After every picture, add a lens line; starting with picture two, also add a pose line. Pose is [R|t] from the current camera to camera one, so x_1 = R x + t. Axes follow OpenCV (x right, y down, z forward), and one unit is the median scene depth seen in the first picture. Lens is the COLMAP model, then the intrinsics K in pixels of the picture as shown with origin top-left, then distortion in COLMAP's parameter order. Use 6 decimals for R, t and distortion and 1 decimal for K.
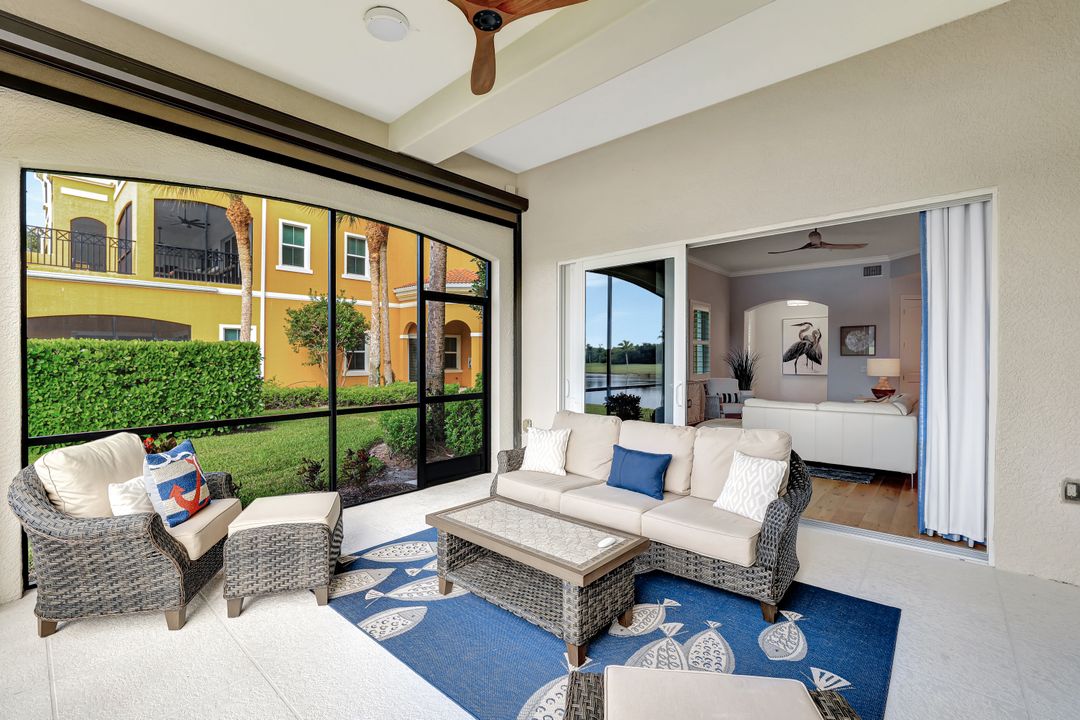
lens RADIAL K [[466.1, 0, 545.2], [0, 466.1, 364.0], [0, 0, 1]] dist [-0.036457, 0.011727]
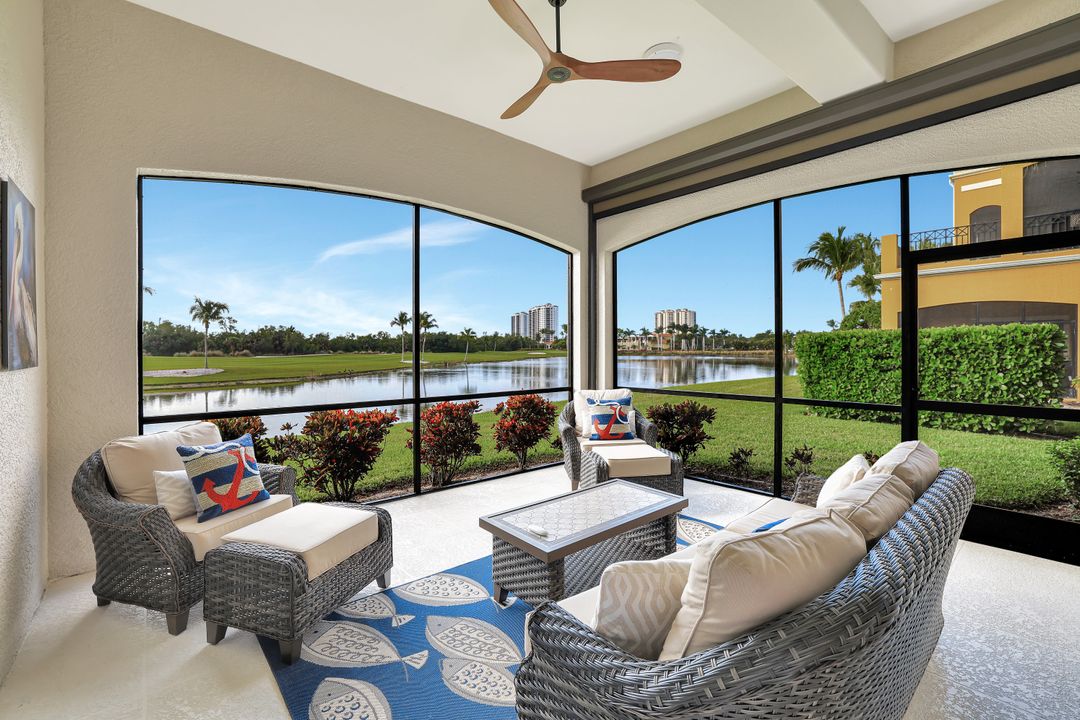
lens RADIAL K [[466.1, 0, 531.2], [0, 466.1, 354.4], [0, 0, 1]] dist [-0.036457, 0.011727]
pose [[-0.156531, 0.020209, -0.987466, 0.319890], [-0.009068, 0.999719, 0.021897, -0.006840], [0.987631, 0.012382, -0.156304, 0.323210]]
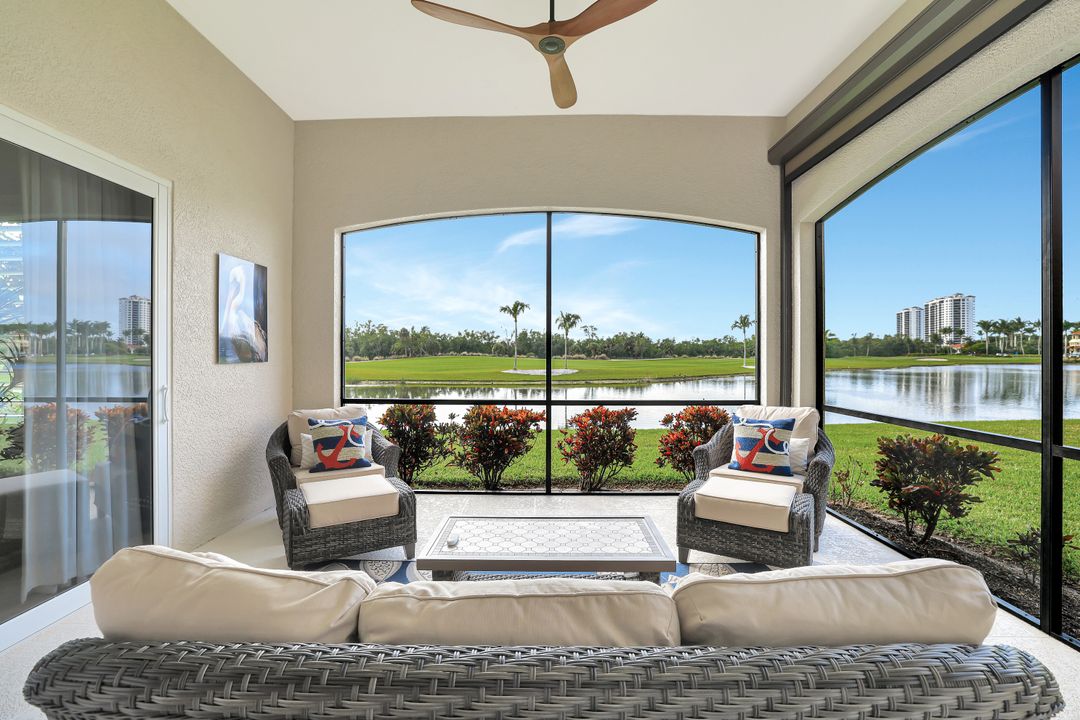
lens RADIAL K [[466.1, 0, 533.8], [0, 466.1, 355.0], [0, 0, 1]] dist [-0.036457, 0.011727]
pose [[-0.764955, 0.009240, -0.644017, 0.177415], [-0.003285, 0.999828, 0.018247, -0.006753], [0.644075, 0.016074, -0.764794, 0.523862]]
